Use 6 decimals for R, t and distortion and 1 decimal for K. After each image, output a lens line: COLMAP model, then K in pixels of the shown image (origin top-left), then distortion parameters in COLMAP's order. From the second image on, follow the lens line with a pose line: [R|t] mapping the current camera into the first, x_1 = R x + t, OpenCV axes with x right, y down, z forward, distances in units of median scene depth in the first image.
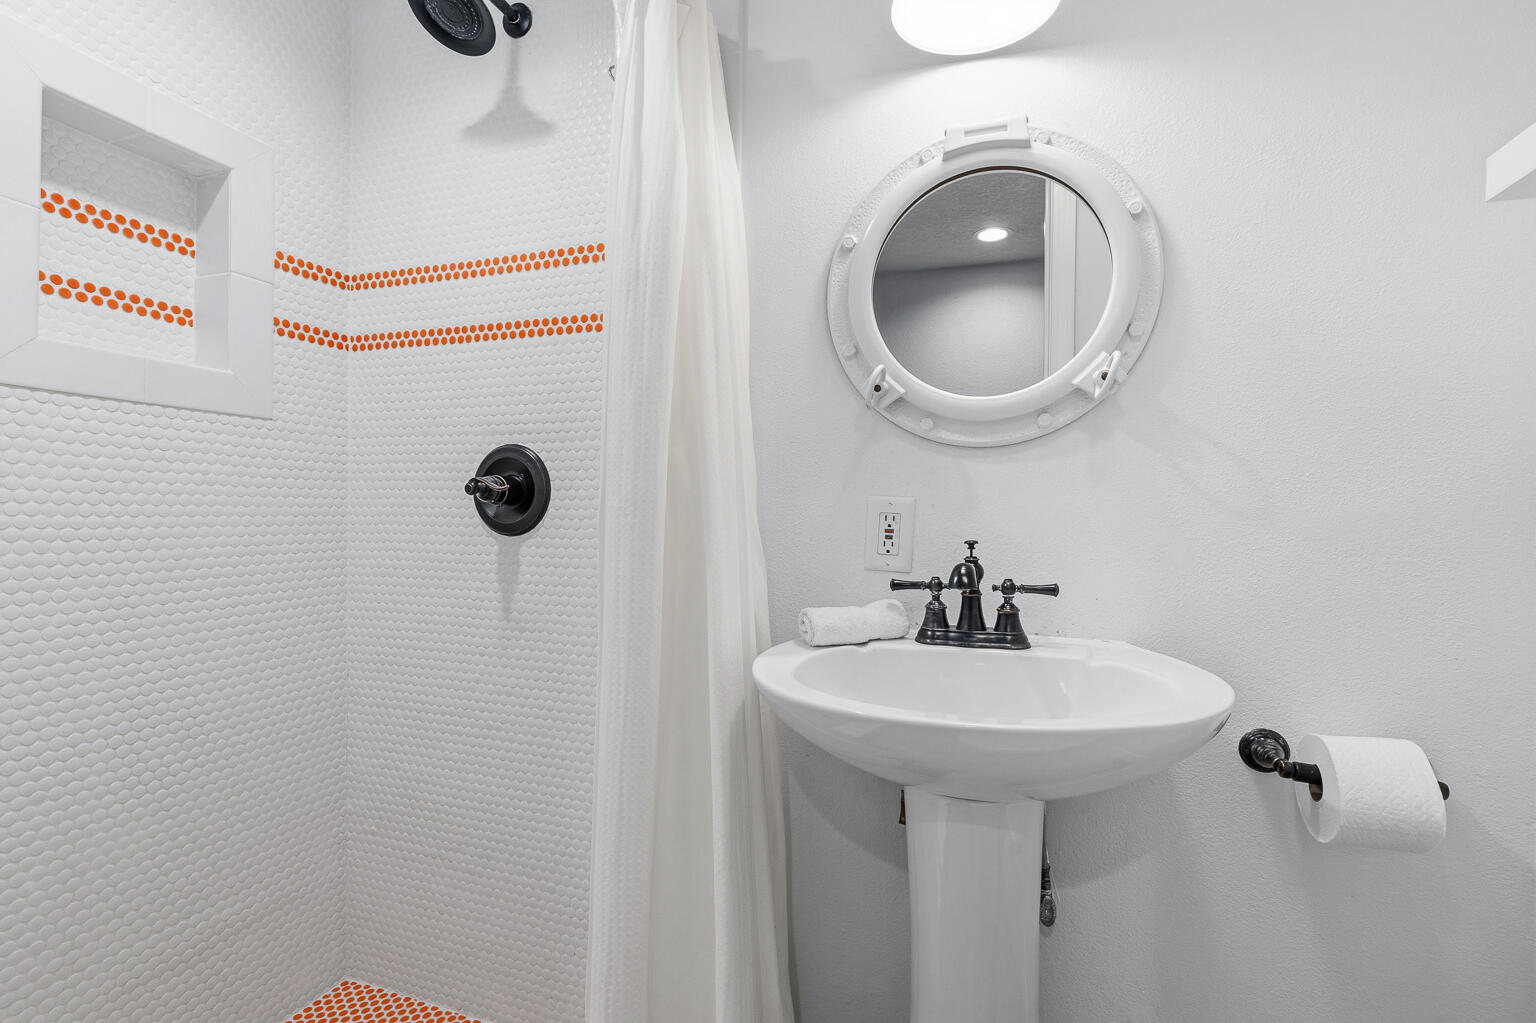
lens RADIAL K [[704.0, 0, 758.2], [0, 704.0, 510.5], [0, 0, 1]] dist [-0.005693, 0.004812]
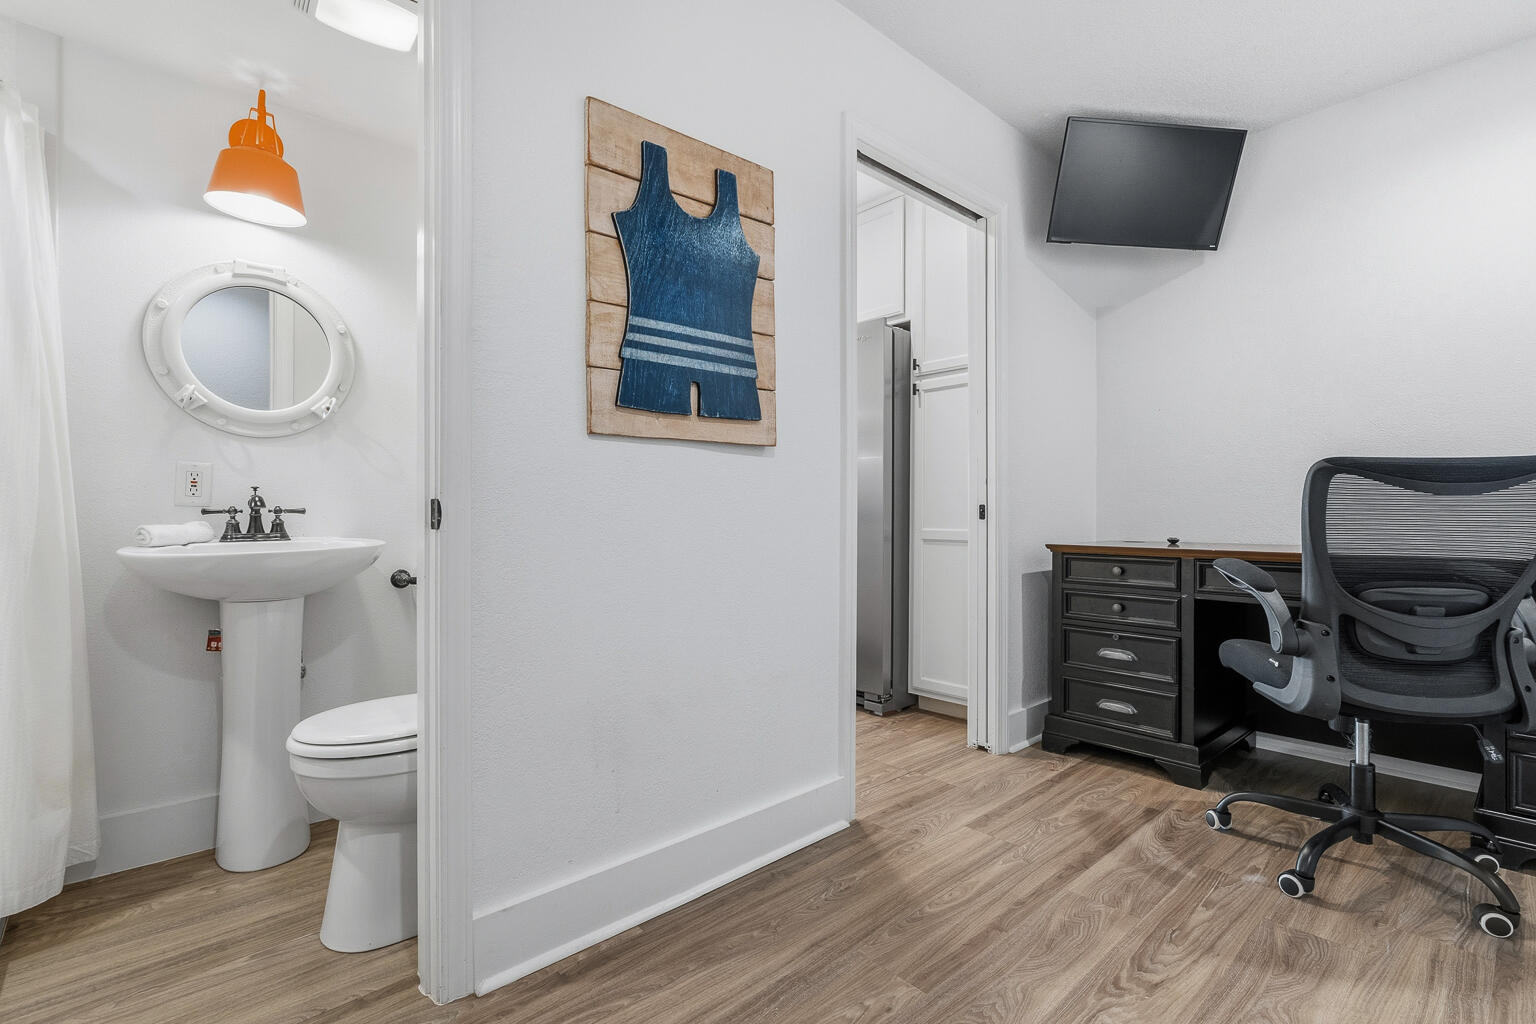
lens RADIAL K [[704.0, 0, 759.9], [0, 704.0, 513.3], [0, 0, 1]] dist [-0.005693, 0.004812]
pose [[0.509223, -0.007812, 0.860599, -0.634653], [0.004961, 0.999969, 0.006142, 0.110173], [-0.860620, 0.001142, 0.509246, -1.135013]]
